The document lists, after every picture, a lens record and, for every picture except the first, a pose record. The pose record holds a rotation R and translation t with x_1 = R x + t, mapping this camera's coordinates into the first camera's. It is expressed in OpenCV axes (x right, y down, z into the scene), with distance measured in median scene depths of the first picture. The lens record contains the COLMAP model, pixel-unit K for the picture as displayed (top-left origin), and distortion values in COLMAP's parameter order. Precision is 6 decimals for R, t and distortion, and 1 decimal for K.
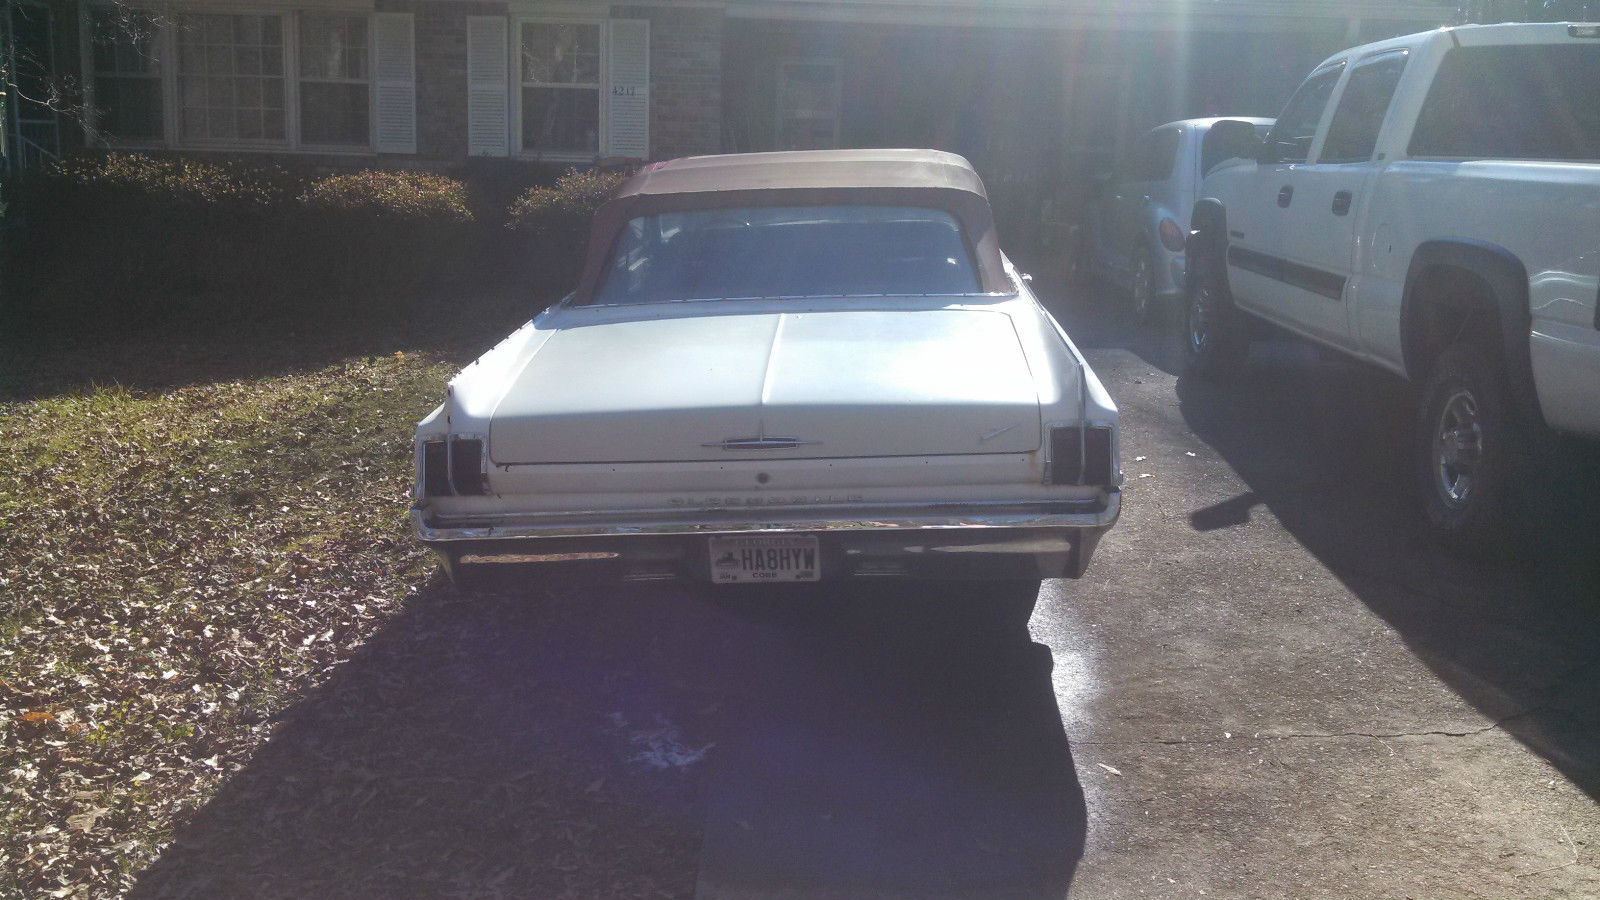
lens RADIAL K [[1566.3, 0, 800.0], [0, 1566.3, 450.0], [0, 0, 1]] dist [-0.001158, -0.016892]
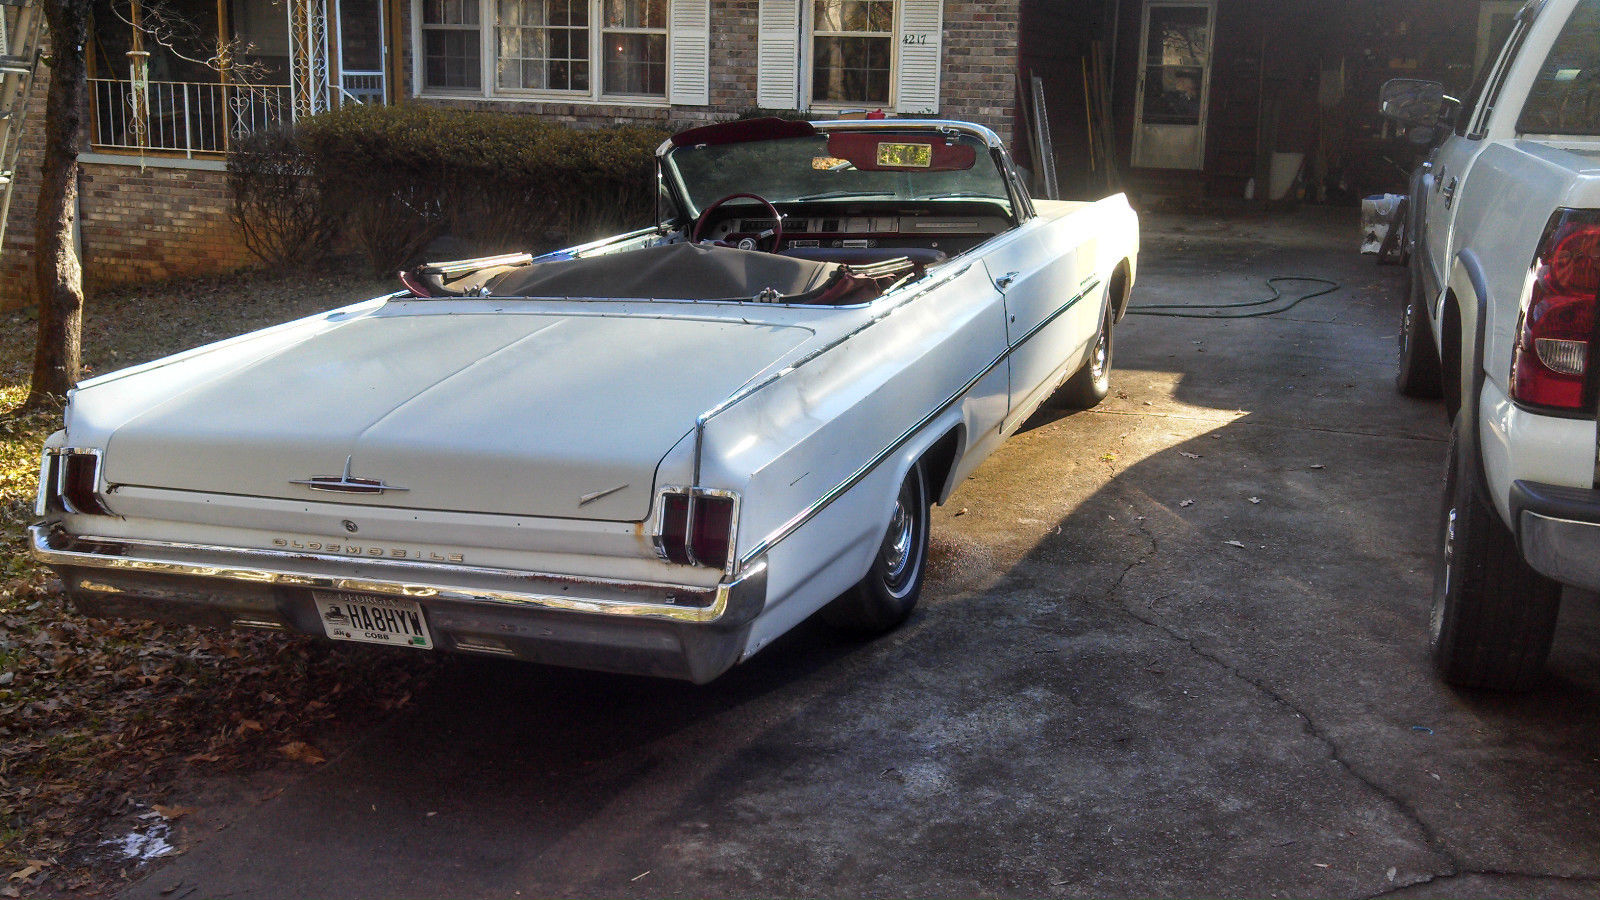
lens RADIAL K [[1590.3, 0, 800.0], [0, 1590.3, 450.0], [0, 0, 1]] dist [0.000697, -0.032926]
pose [[0.950004, 0.070411, -0.304194, 0.164929], [-0.060503, 0.997289, 0.041885, -0.026049], [0.306319, -0.021386, 0.951689, 0.089815]]
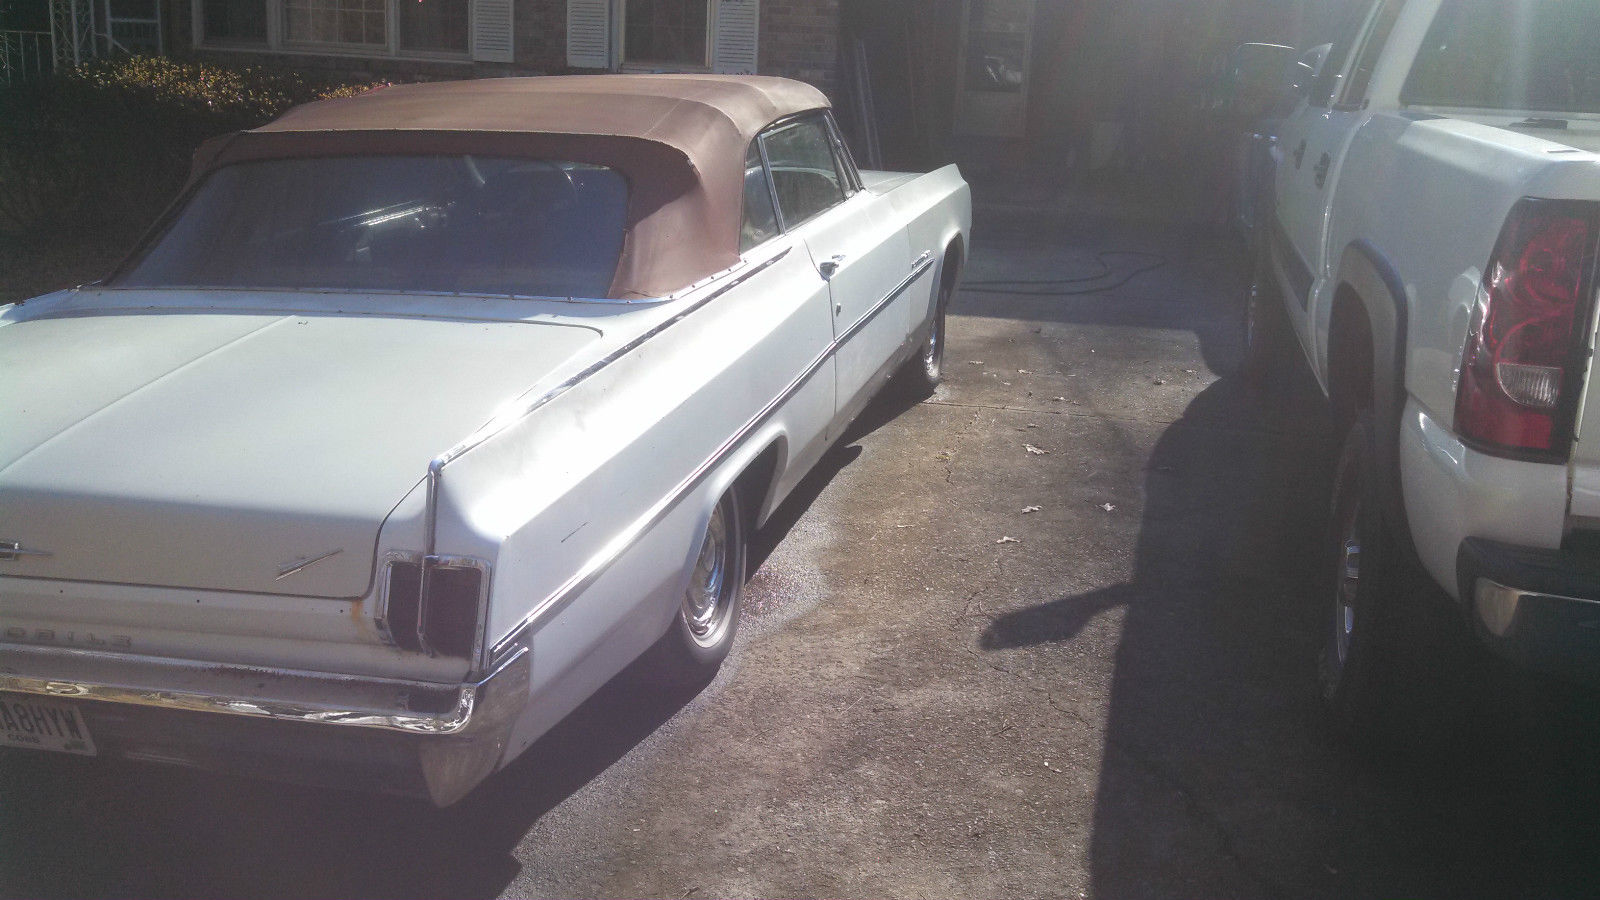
lens RADIAL K [[1566.3, 0, 800.0], [0, 1566.3, 450.0], [0, 0, 1]] dist [-0.001158, -0.016892]
pose [[0.978293, 0.069876, -0.195090, 0.150778], [-0.059097, 0.996415, 0.060539, -0.036091], [0.198621, -0.047696, 0.978915, 0.156155]]
